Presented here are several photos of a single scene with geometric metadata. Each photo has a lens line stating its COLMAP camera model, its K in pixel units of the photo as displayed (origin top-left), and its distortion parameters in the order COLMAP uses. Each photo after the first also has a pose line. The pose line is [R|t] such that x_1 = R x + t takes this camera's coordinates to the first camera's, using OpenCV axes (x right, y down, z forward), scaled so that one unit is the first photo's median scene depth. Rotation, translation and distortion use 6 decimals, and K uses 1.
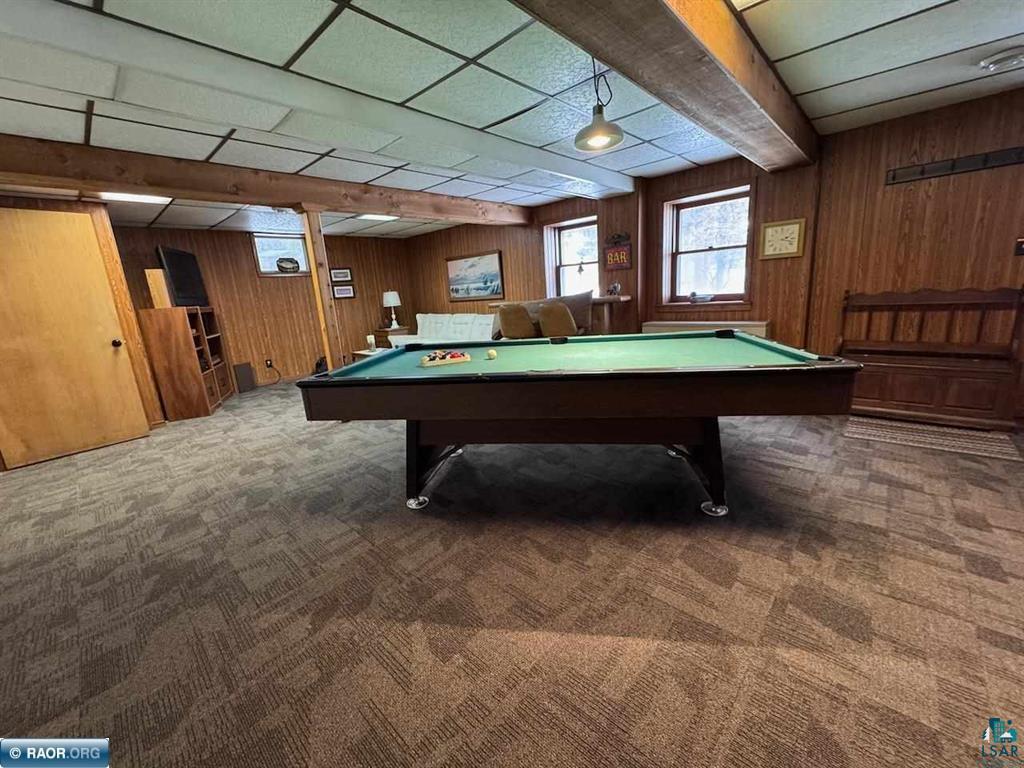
lens RADIAL K [[408.6, 0, 512.2], [0, 408.6, 383.3], [0, 0, 1]] dist [-0.003073, 0.000355]
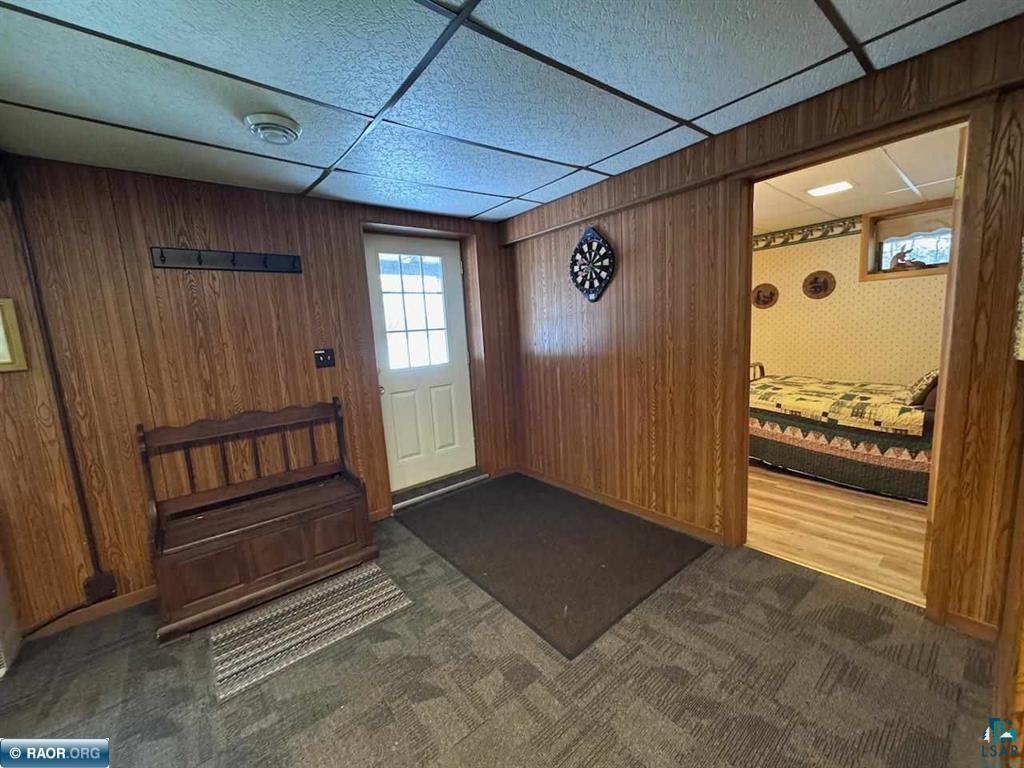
lens RADIAL K [[408.6, 0, 507.9], [0, 408.6, 386.8], [0, 0, 1]] dist [-0.003073, 0.000355]
pose [[0.147804, -0.074078, 0.986239, 0.345949], [0.270560, 0.962180, 0.031723, -0.170440], [-0.951289, 0.262148, 0.162256, 0.409938]]
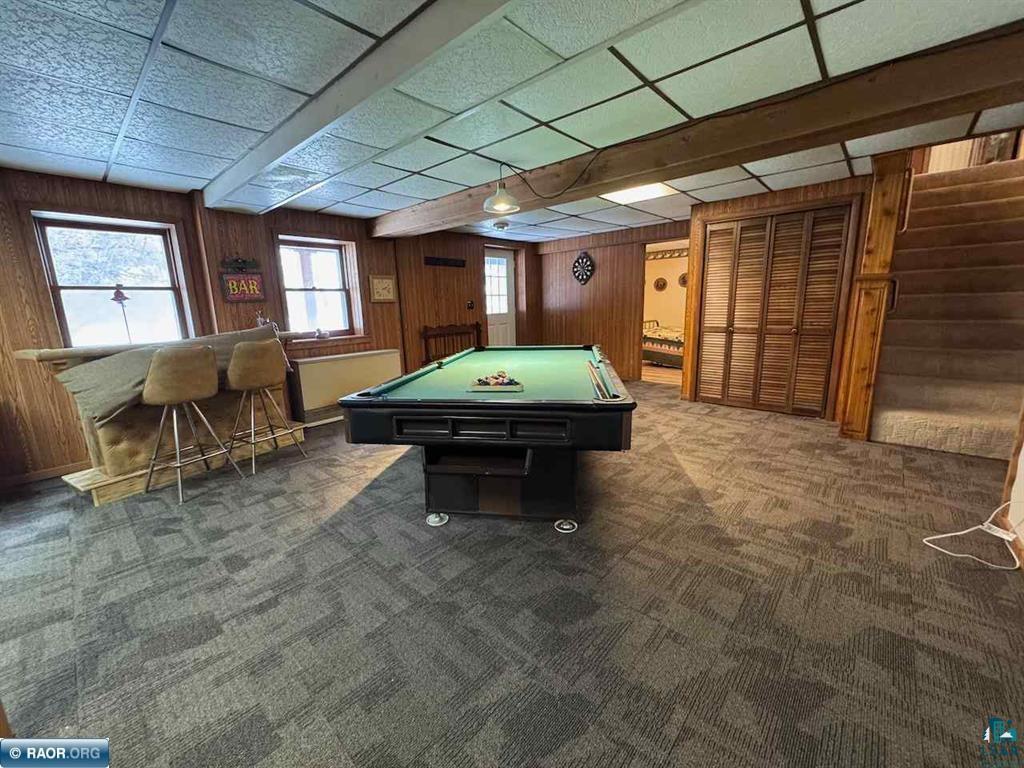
lens RADIAL K [[408.6, 0, 514.7], [0, 408.6, 384.8], [0, 0, 1]] dist [-0.003073, 0.000355]
pose [[-0.021485, -0.120687, 0.992458, -0.859575], [0.254365, 0.959361, 0.122169, -0.126398], [-0.966870, 0.255071, 0.010087, 0.781257]]
